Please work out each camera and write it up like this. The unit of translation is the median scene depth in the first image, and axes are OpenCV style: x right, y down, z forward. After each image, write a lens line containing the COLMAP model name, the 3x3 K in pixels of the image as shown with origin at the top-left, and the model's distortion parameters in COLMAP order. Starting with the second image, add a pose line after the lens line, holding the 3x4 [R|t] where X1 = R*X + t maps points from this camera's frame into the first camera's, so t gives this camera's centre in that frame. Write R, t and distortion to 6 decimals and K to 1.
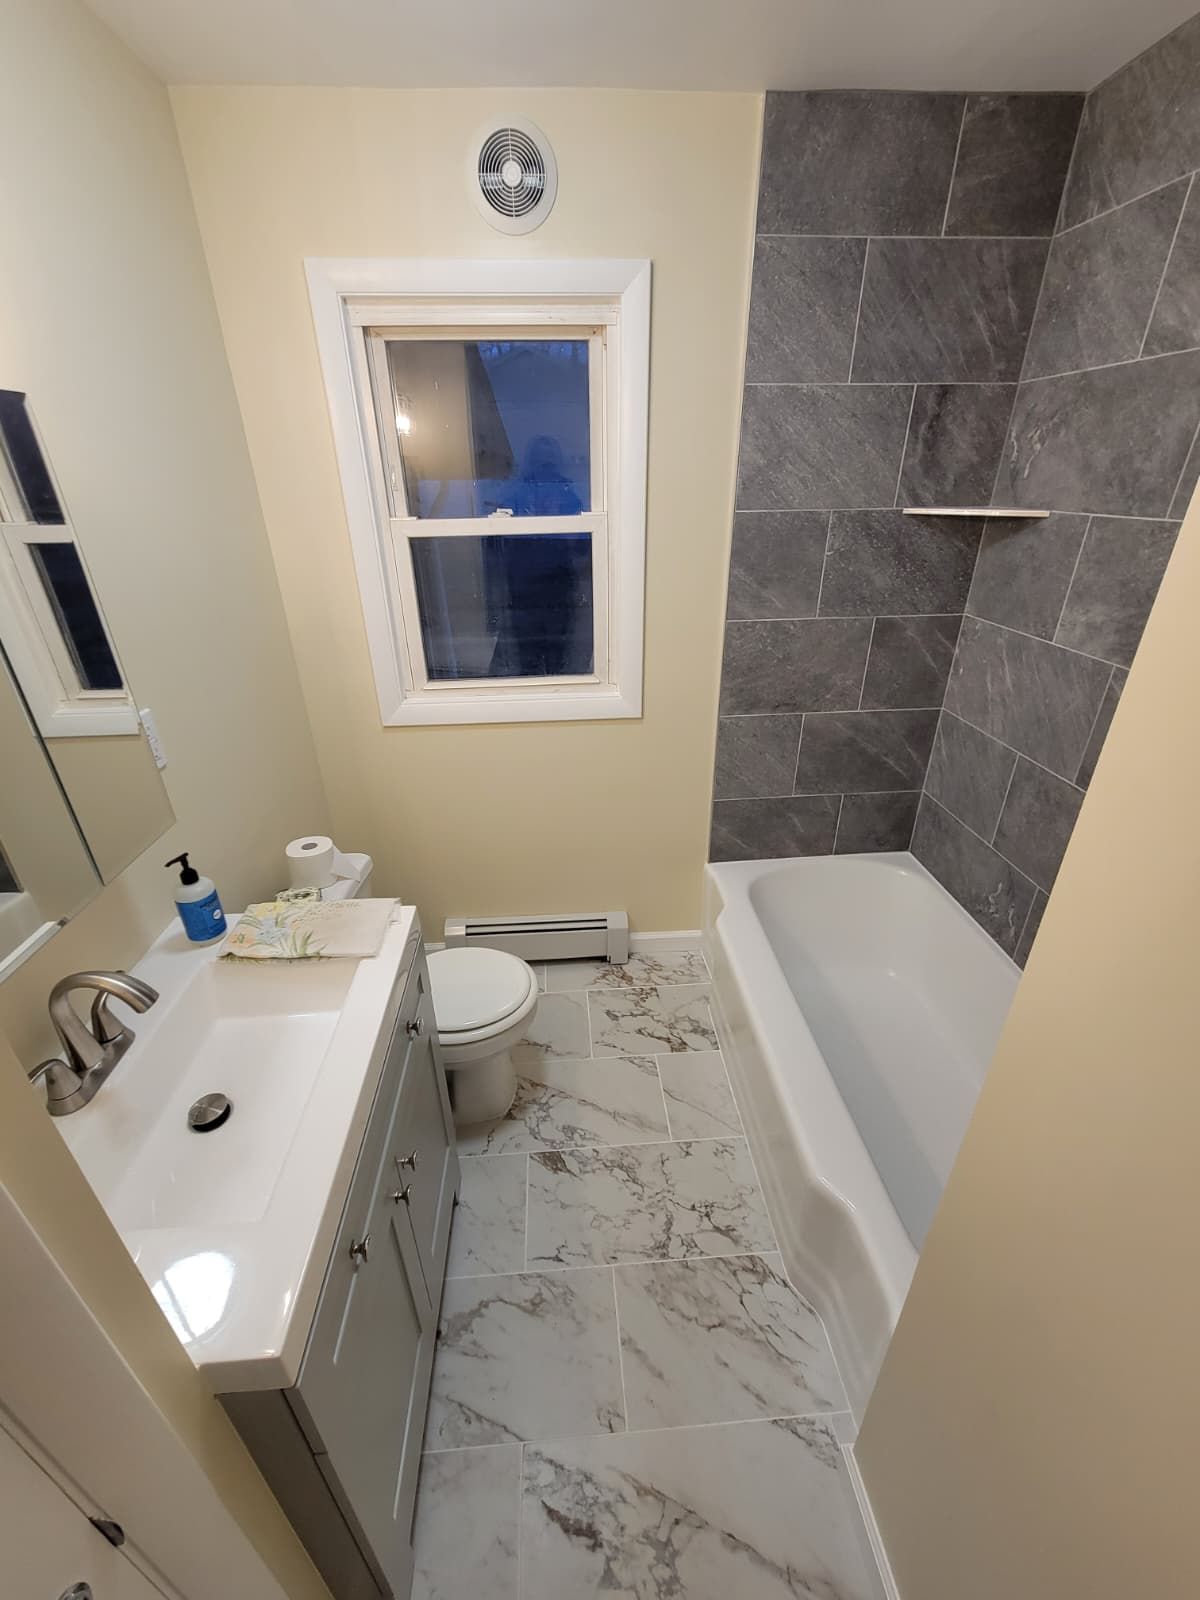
lens RADIAL K [[636.1, 0, 589.5], [0, 636.1, 795.4], [0, 0, 1]] dist [-0.004189, 0.000233]
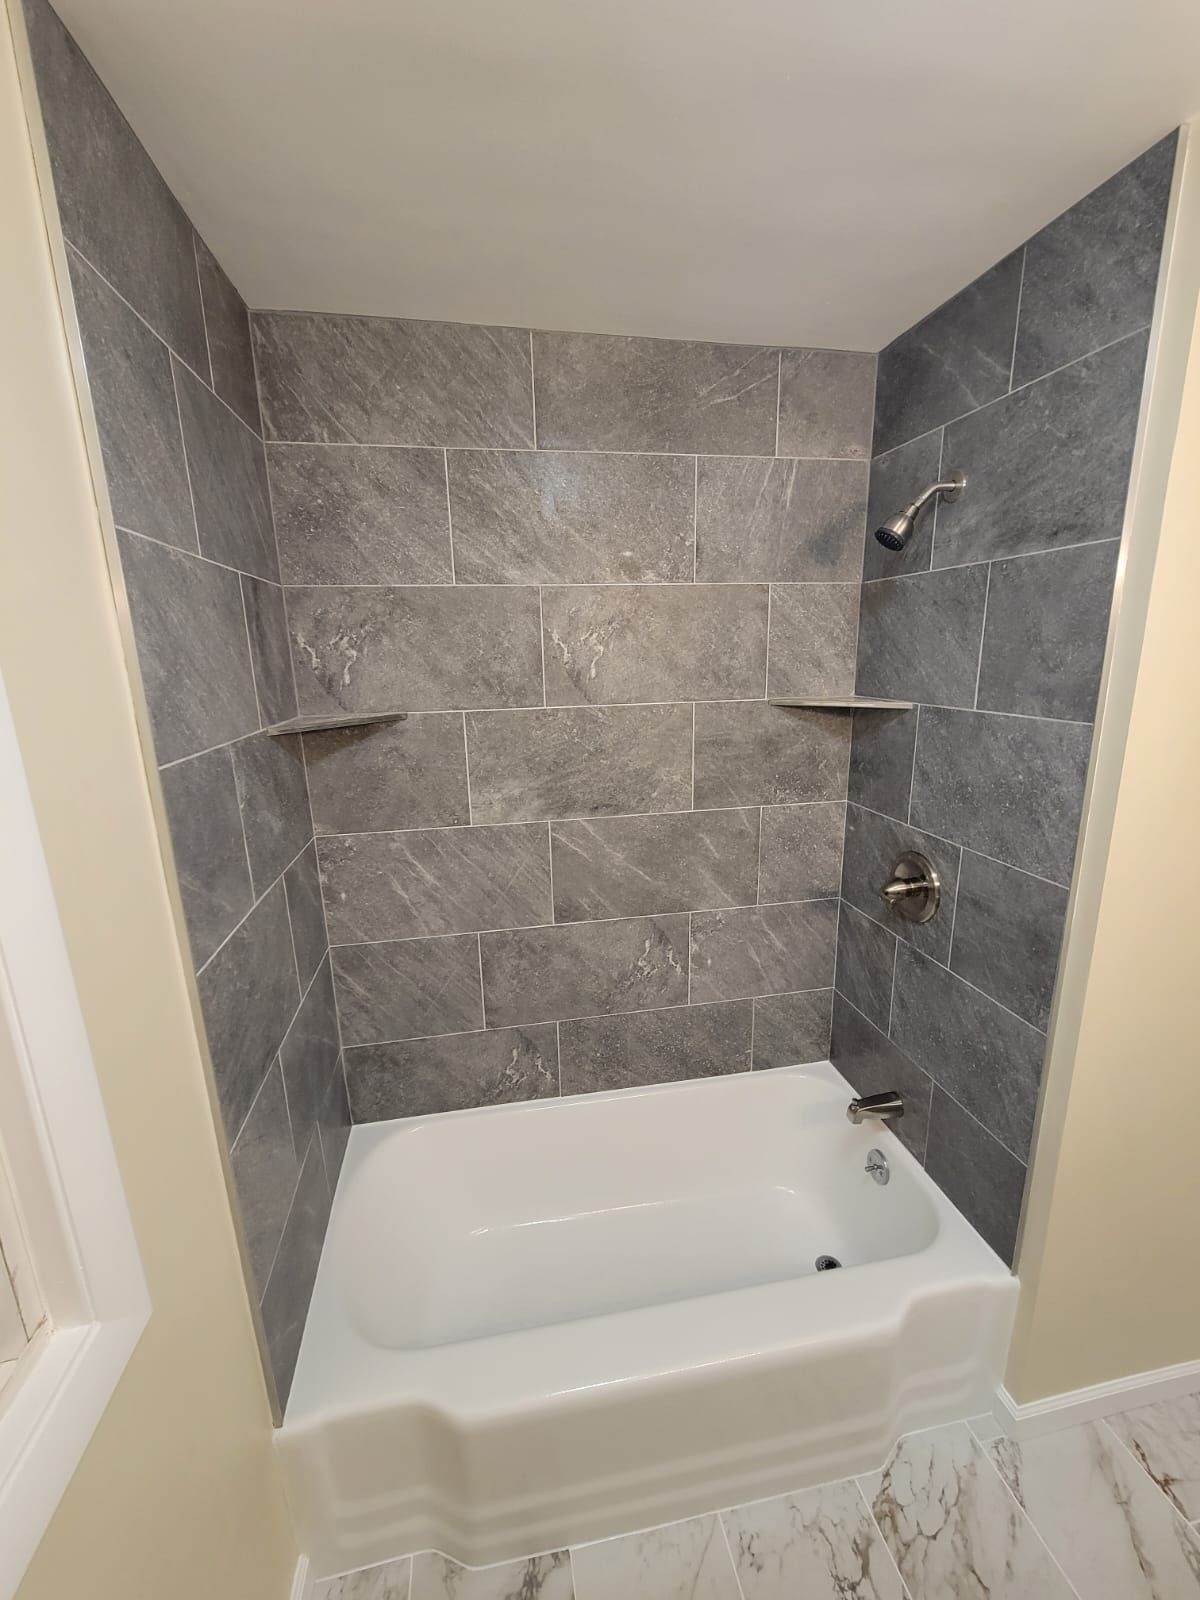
lens RADIAL K [[636.1, 0, 591.2], [0, 636.1, 813.7], [0, 0, 1]] dist [-0.004189, 0.000233]
pose [[-0.114374, -0.207969, 0.971425, -0.314540], [0.471428, 0.849367, 0.237344, -0.432529], [-0.874457, 0.485103, 0.000897, 0.860681]]
